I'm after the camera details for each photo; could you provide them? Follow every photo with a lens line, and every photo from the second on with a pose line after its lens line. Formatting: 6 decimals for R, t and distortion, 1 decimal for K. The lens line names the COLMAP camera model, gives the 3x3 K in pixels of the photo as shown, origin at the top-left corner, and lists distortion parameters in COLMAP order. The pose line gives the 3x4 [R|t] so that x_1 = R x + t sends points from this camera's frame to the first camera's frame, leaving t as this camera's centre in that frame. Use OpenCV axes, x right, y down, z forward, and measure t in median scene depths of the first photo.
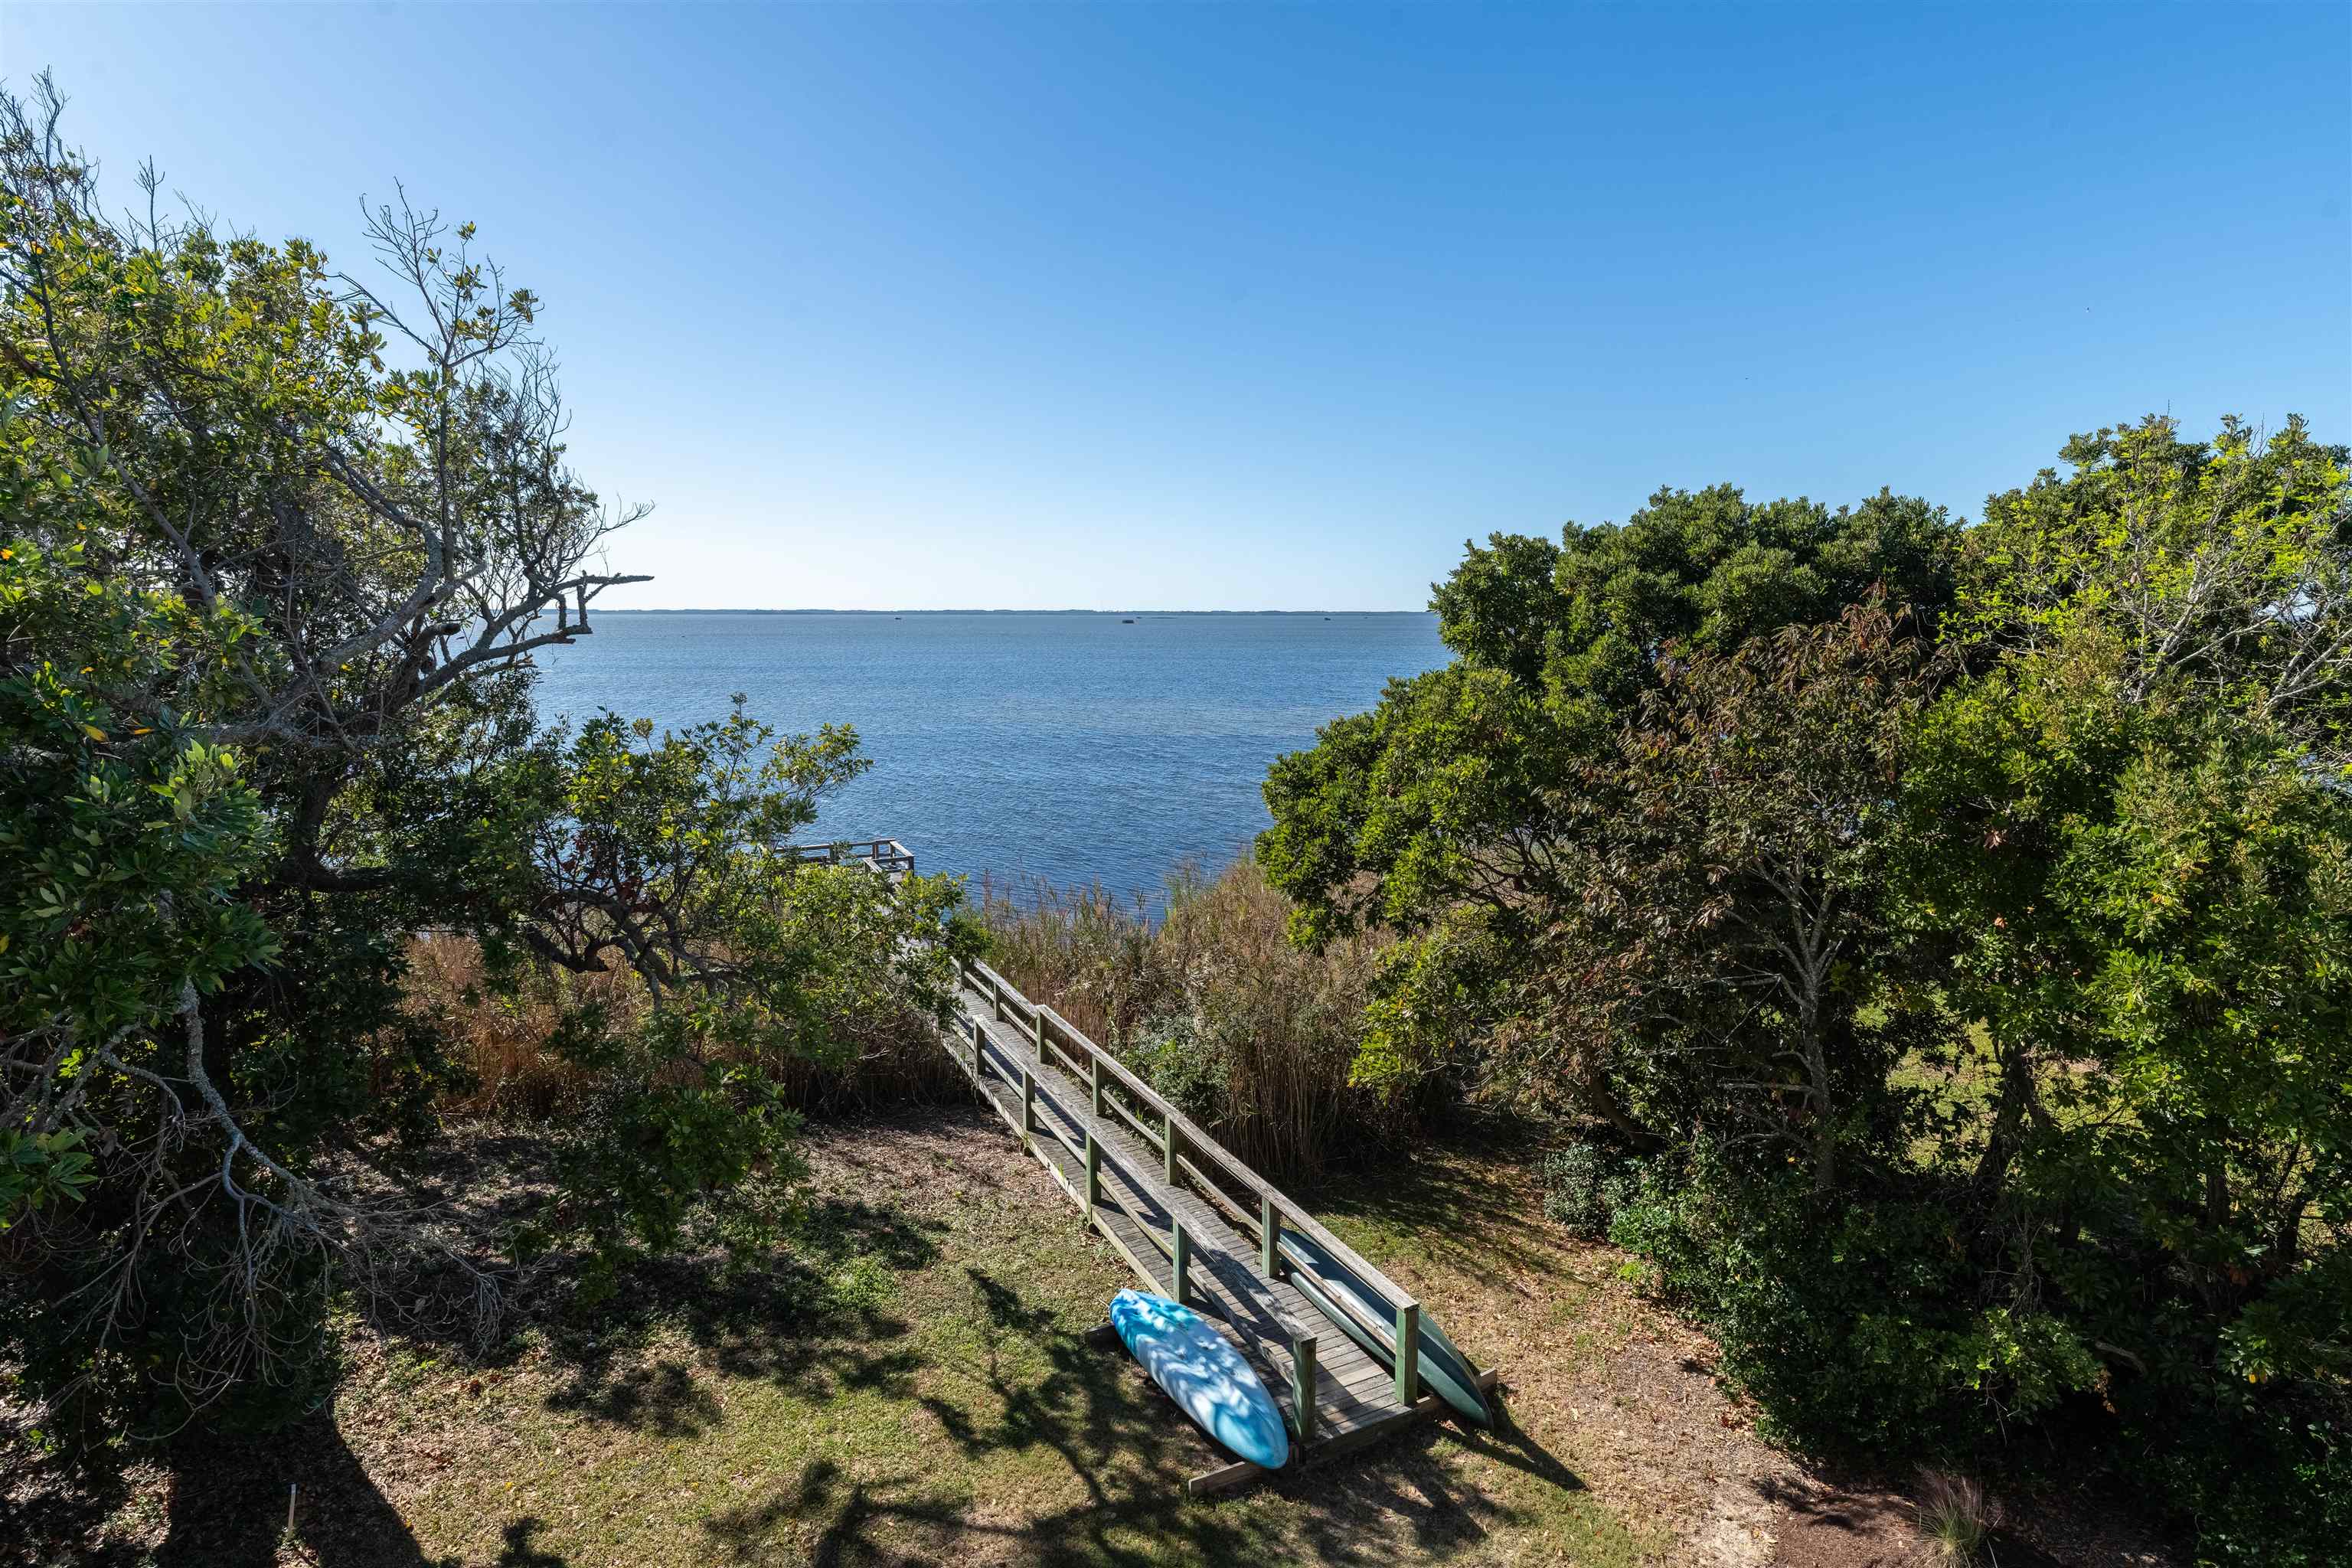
lens RADIAL K [[1229.9, 0, 1167.7], [0, 1229.9, 775.2], [0, 0, 1]] dist [0.001811, 0.002400]
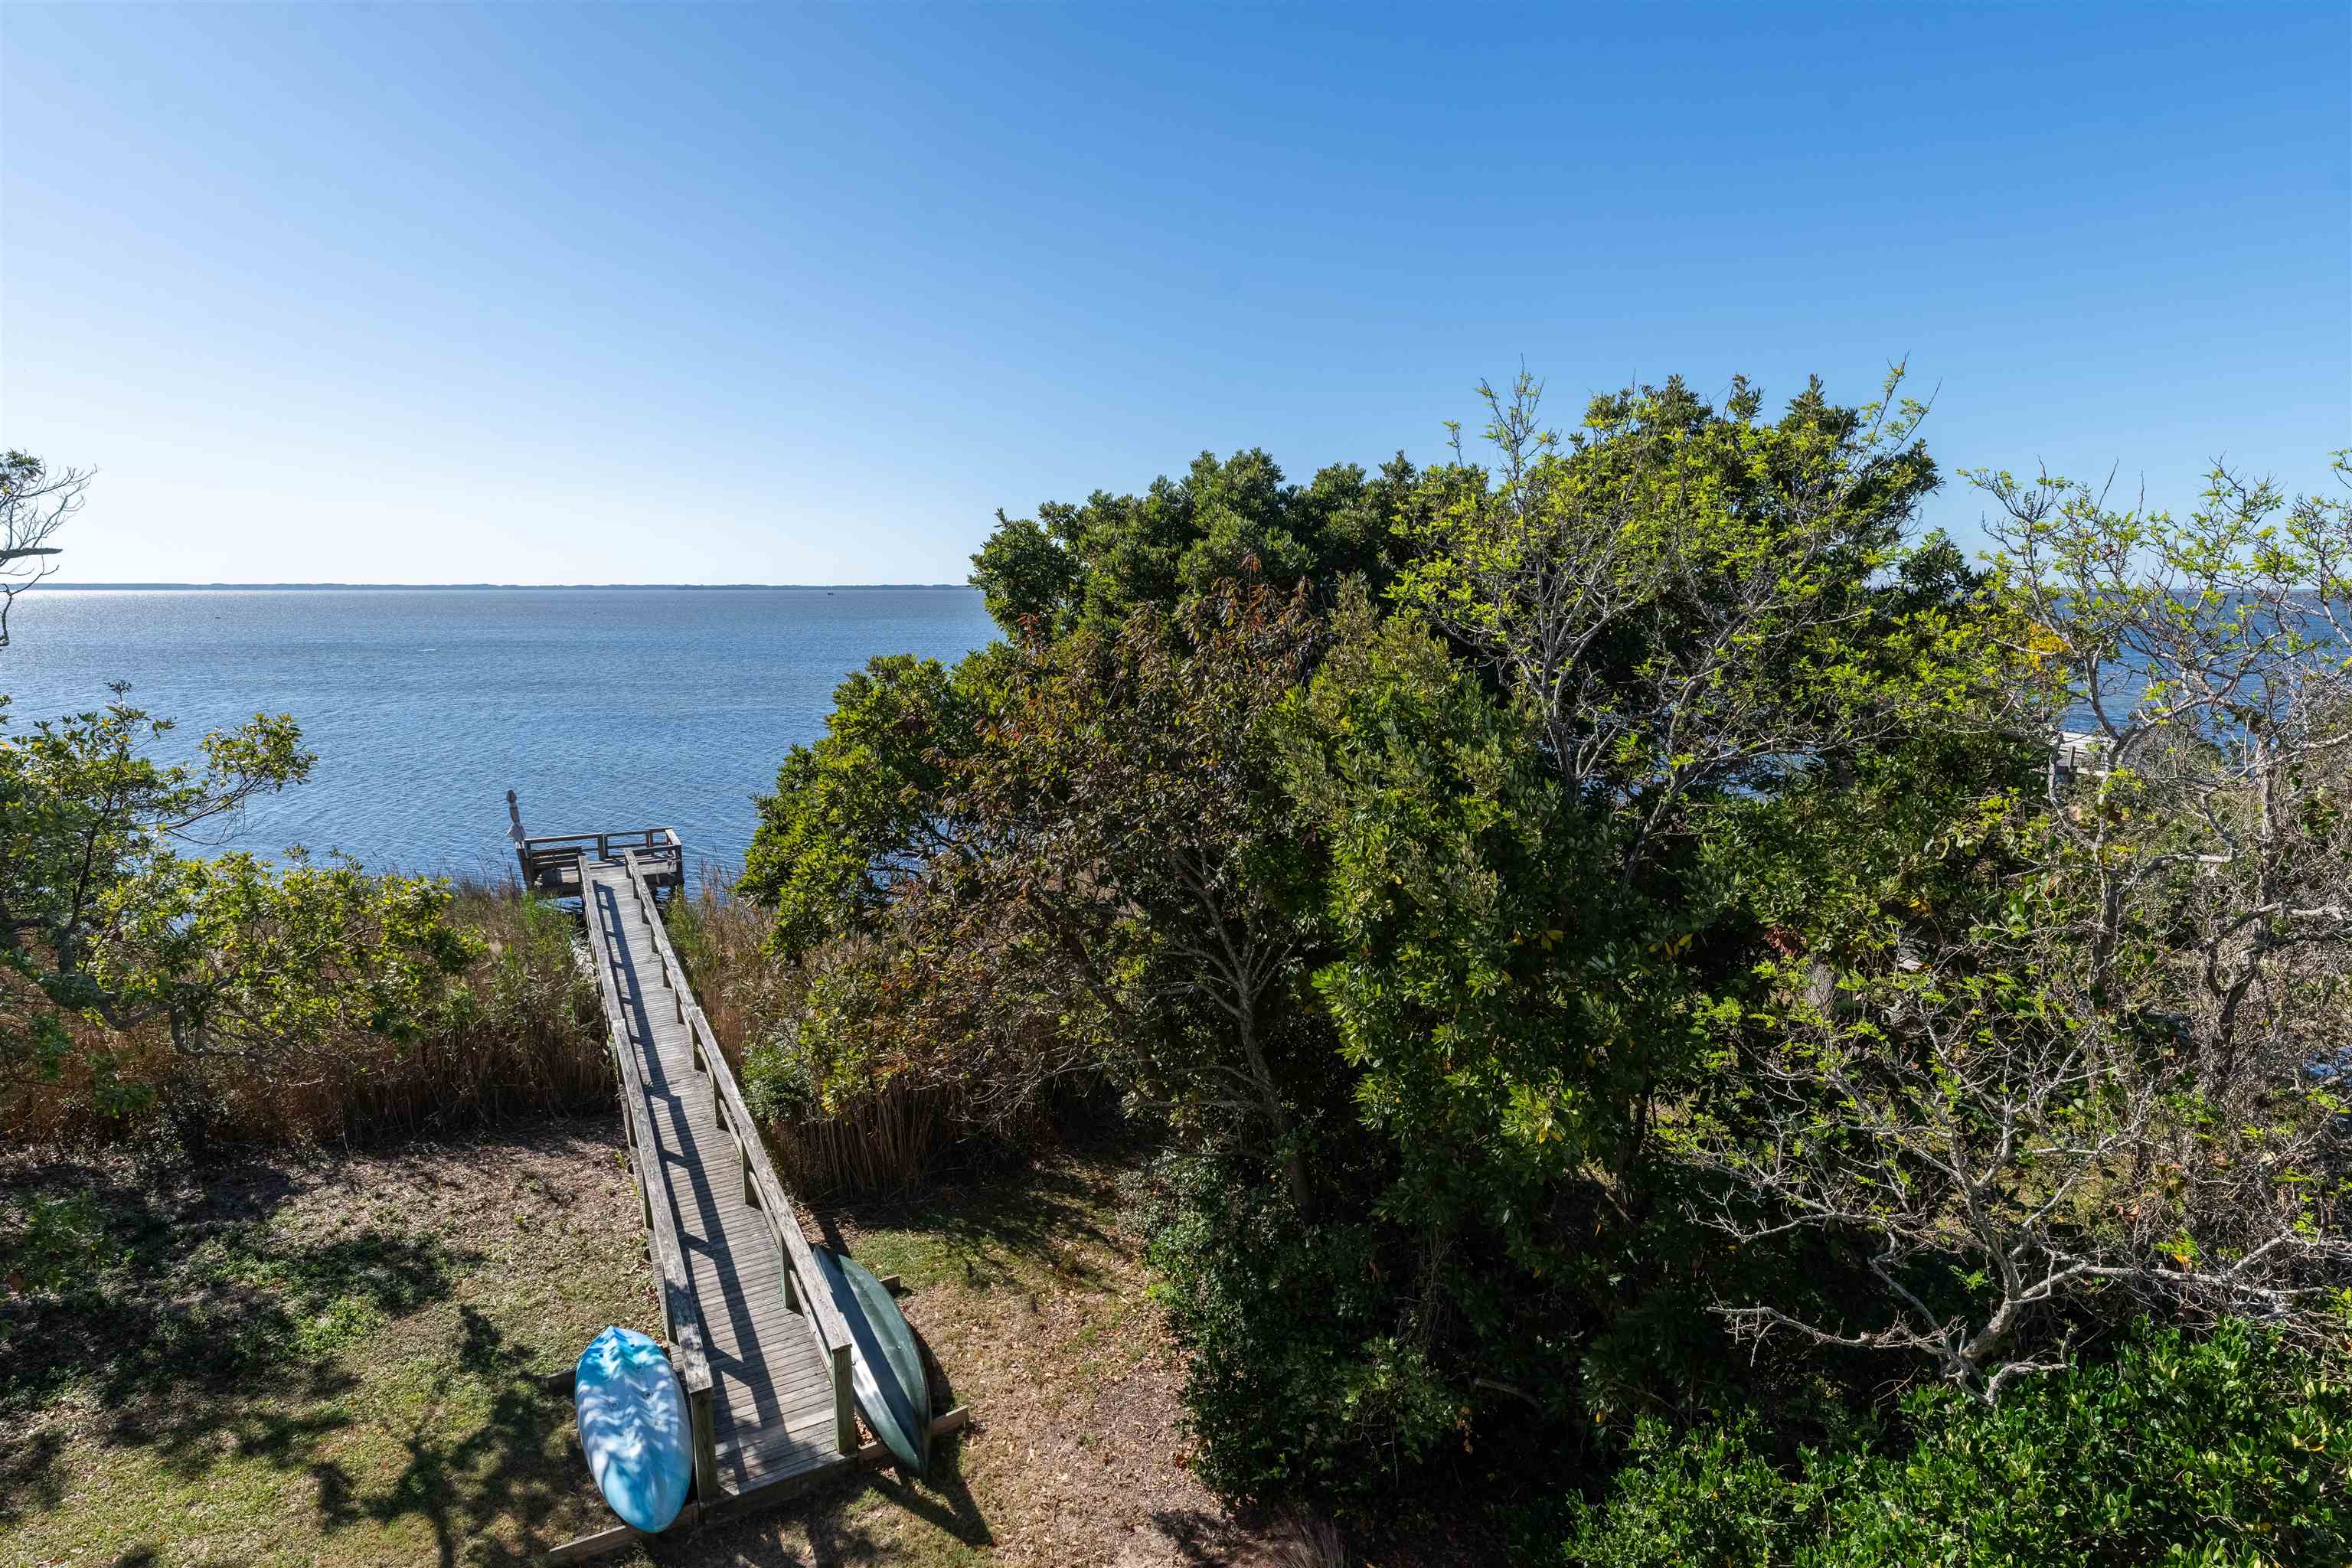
lens RADIAL K [[1229.9, 0, 1187.1], [0, 1229.9, 795.3], [0, 0, 1]] dist [0.001811, 0.002400]
pose [[0.998632, -0.009831, 0.051358, 0.375117], [0.008160, 0.999434, 0.032646, -0.007025], [-0.051650, -0.032182, 0.998147, 0.076593]]
